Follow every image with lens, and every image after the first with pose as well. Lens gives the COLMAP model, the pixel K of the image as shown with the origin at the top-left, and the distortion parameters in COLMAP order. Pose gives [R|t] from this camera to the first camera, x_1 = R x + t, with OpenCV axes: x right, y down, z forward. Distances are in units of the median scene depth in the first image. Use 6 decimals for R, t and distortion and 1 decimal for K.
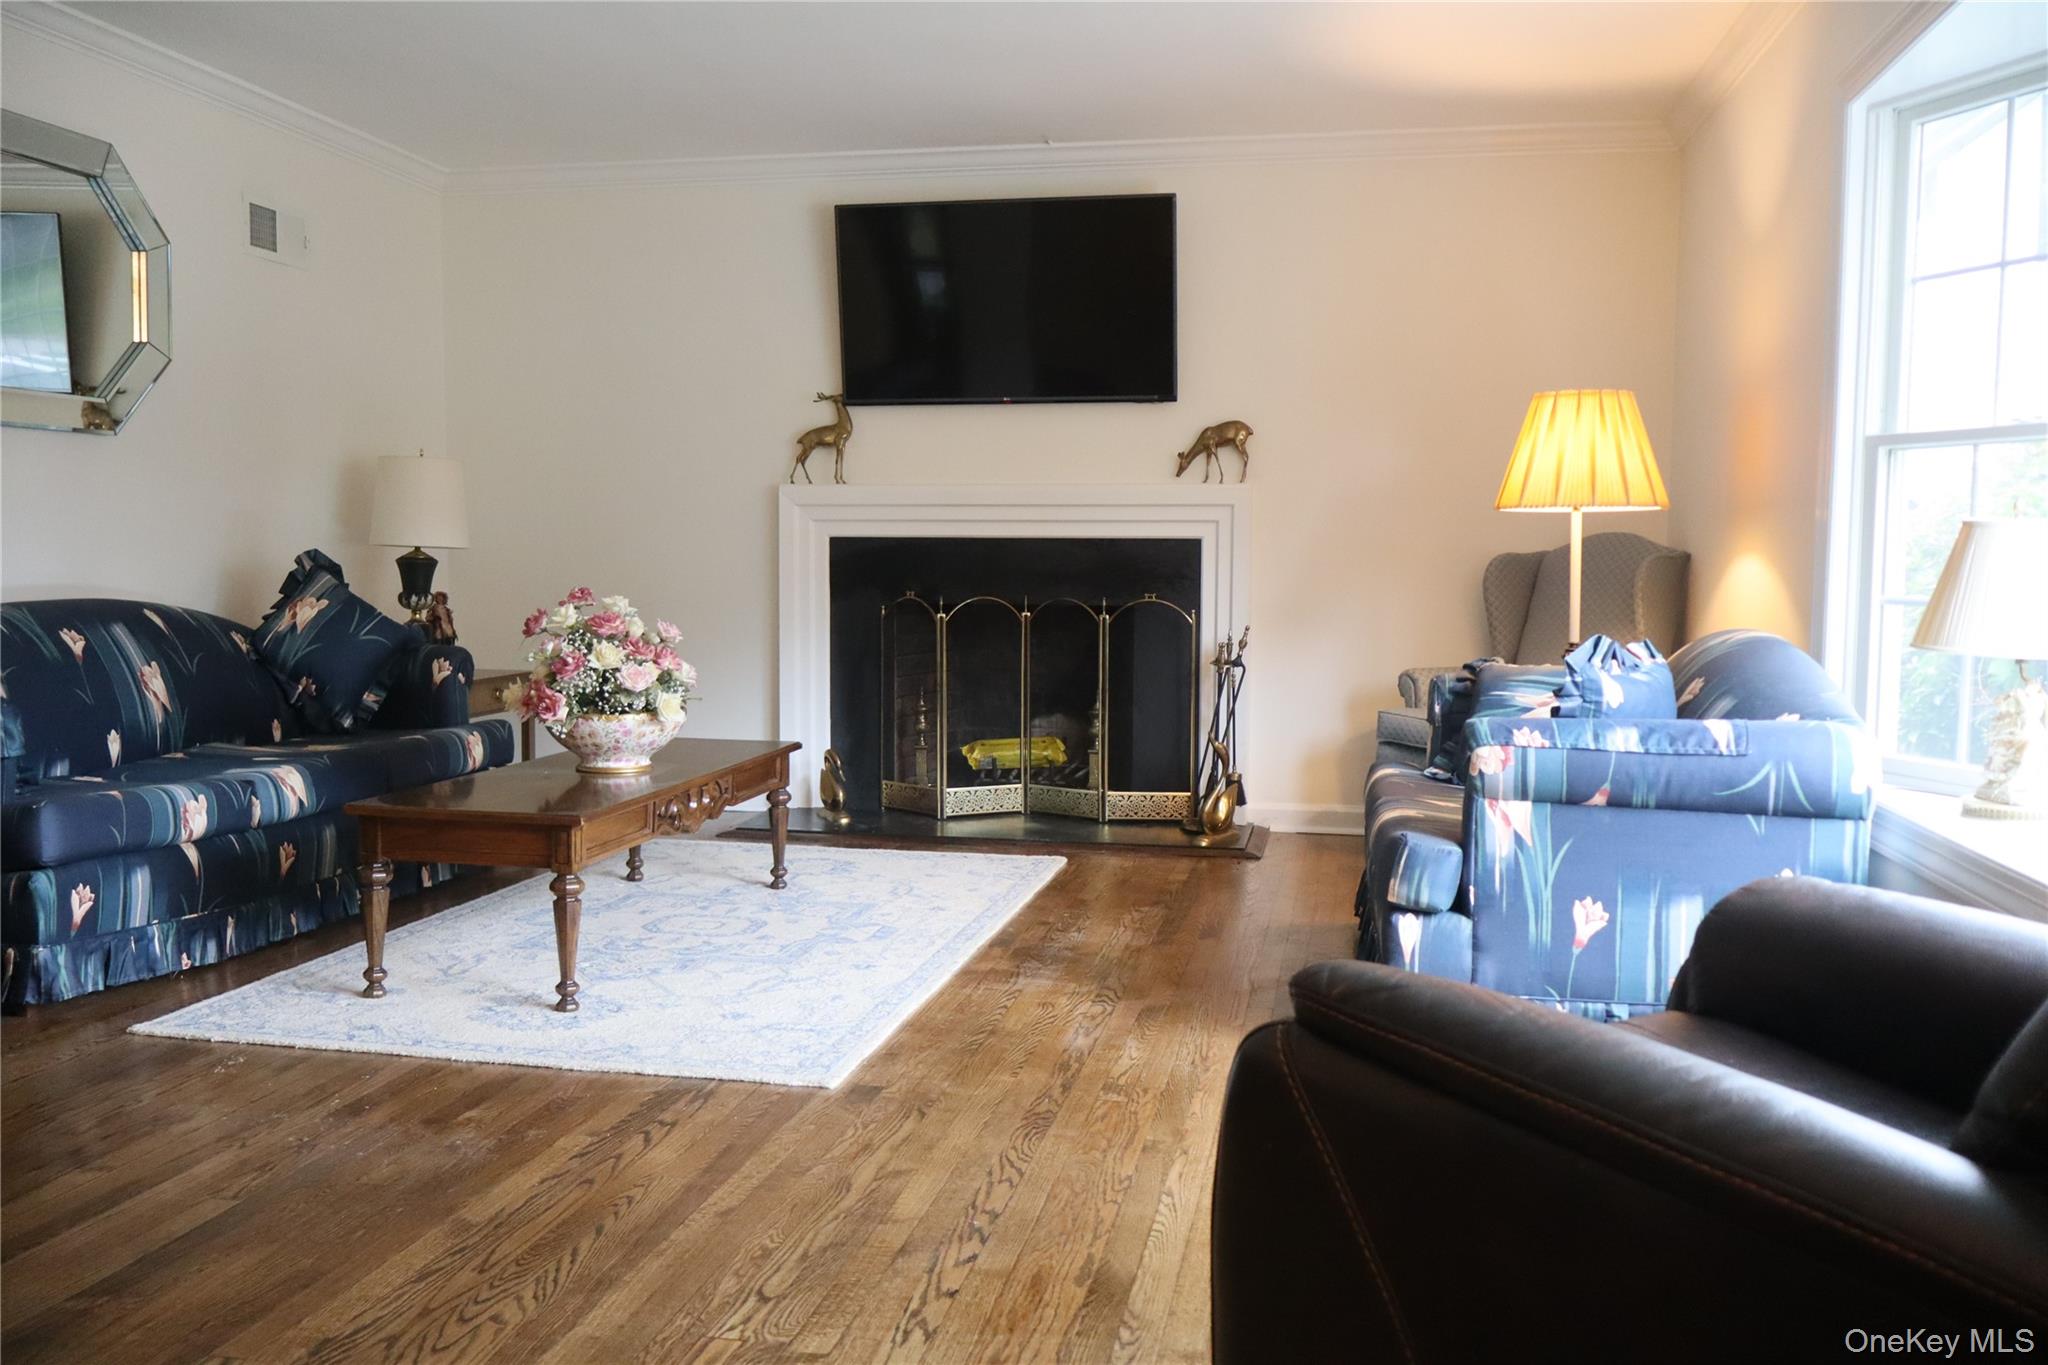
lens RADIAL K [[1707.1, 0, 1024.0], [0, 1707.1, 682.5], [0, 0, 1]] dist [-0.002995, 0.003866]
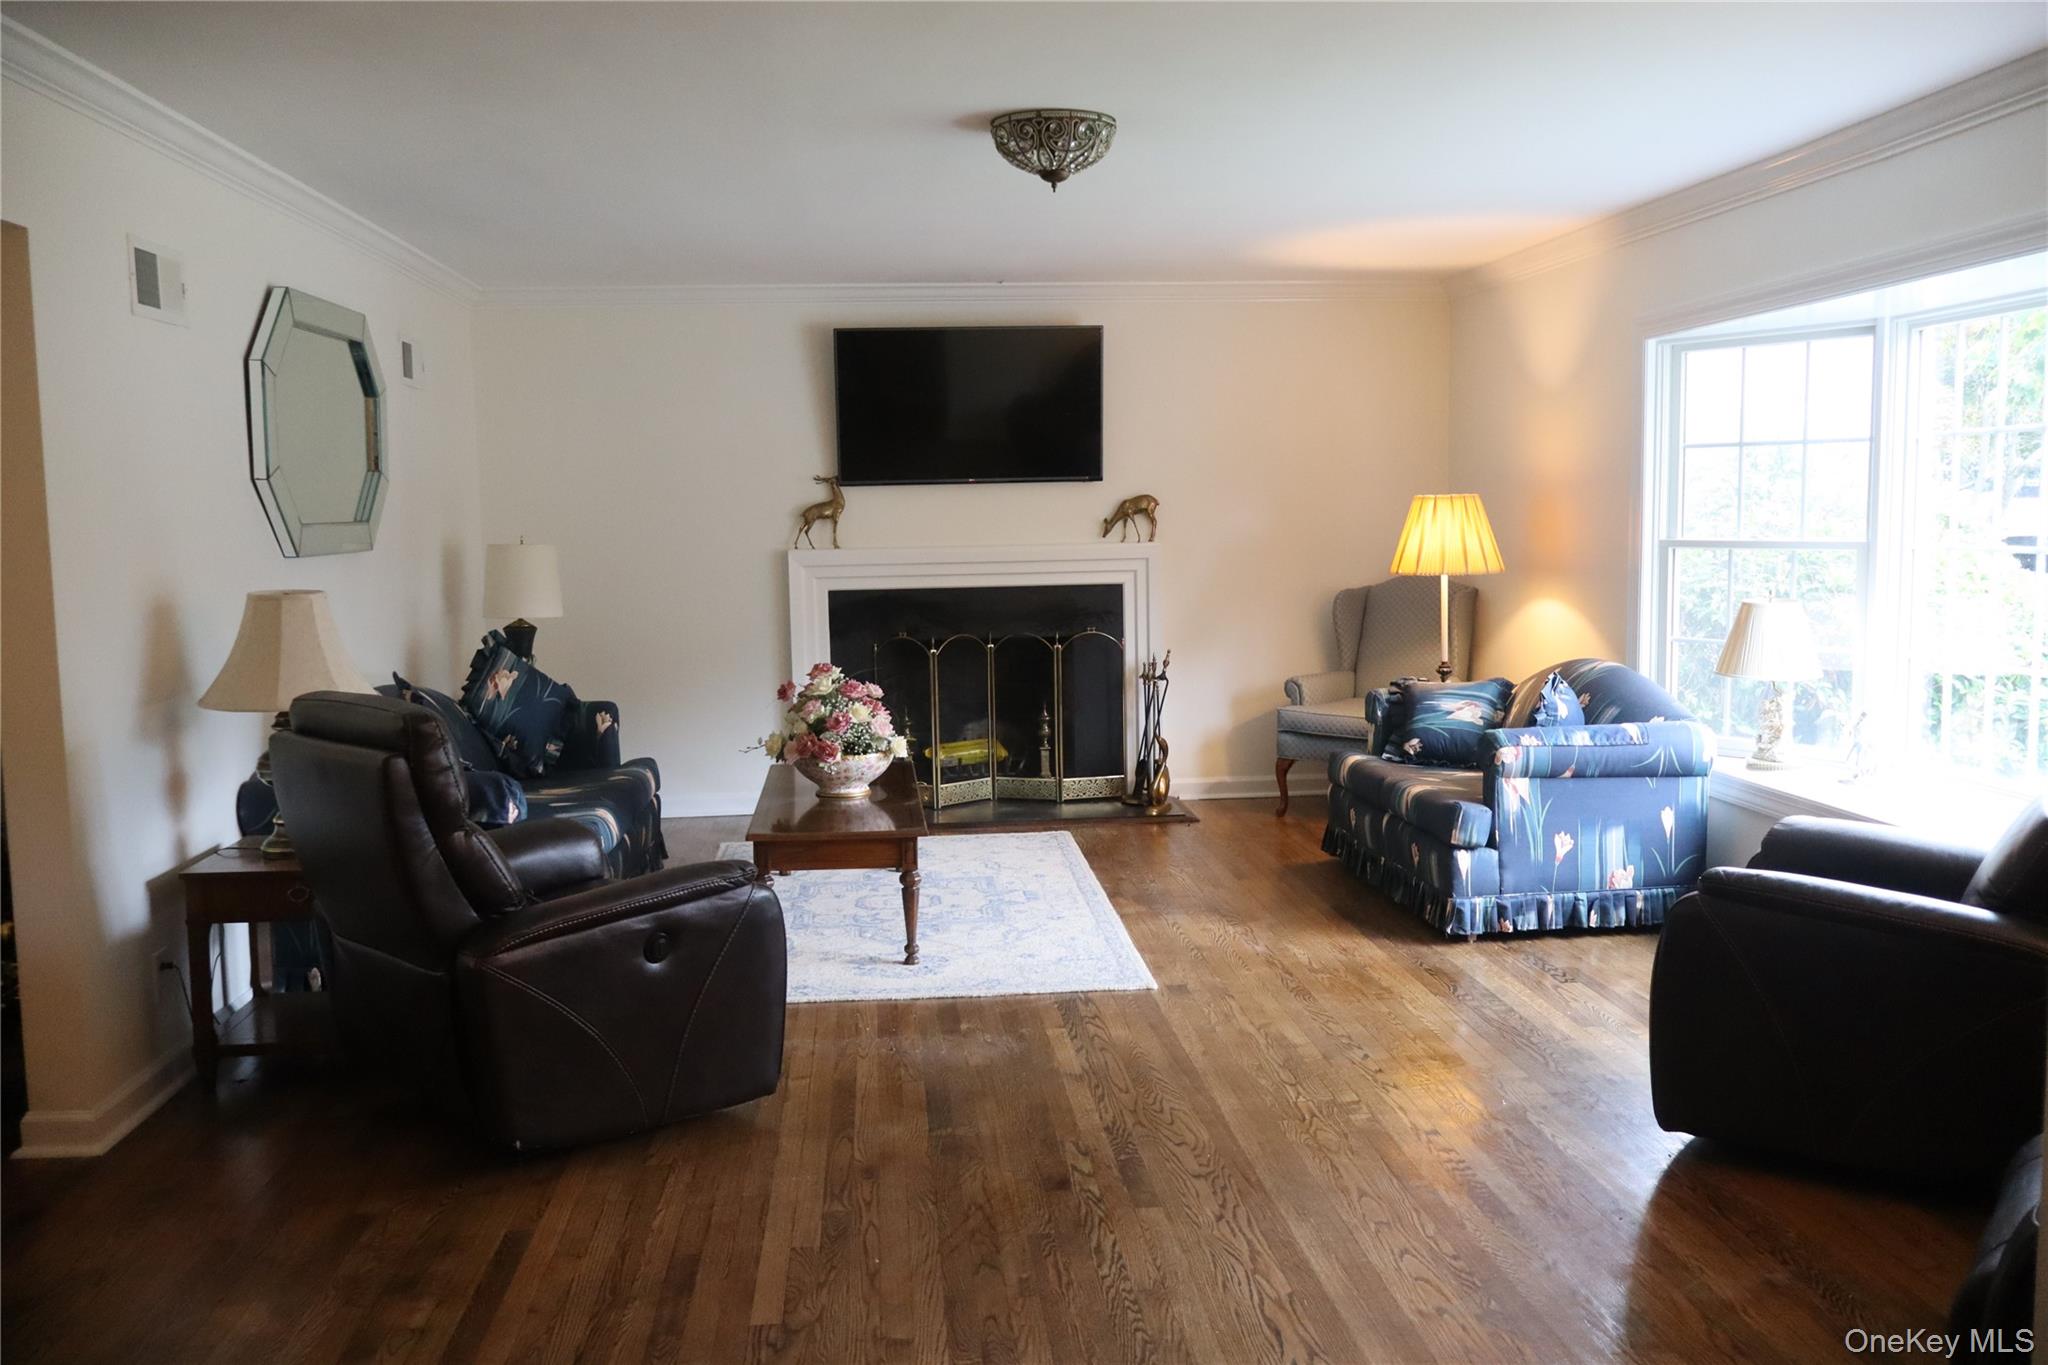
lens RADIAL K [[1717.4, 0, 1024.0], [0, 1717.4, 682.5], [0, 0, 1]] dist [-0.001681, -0.004016]
pose [[0.958078, -0.053951, 0.281384, -0.609500], [0.046612, 0.998377, 0.032713, -0.095972], [-0.282692, -0.018225, 0.959038, -0.451249]]
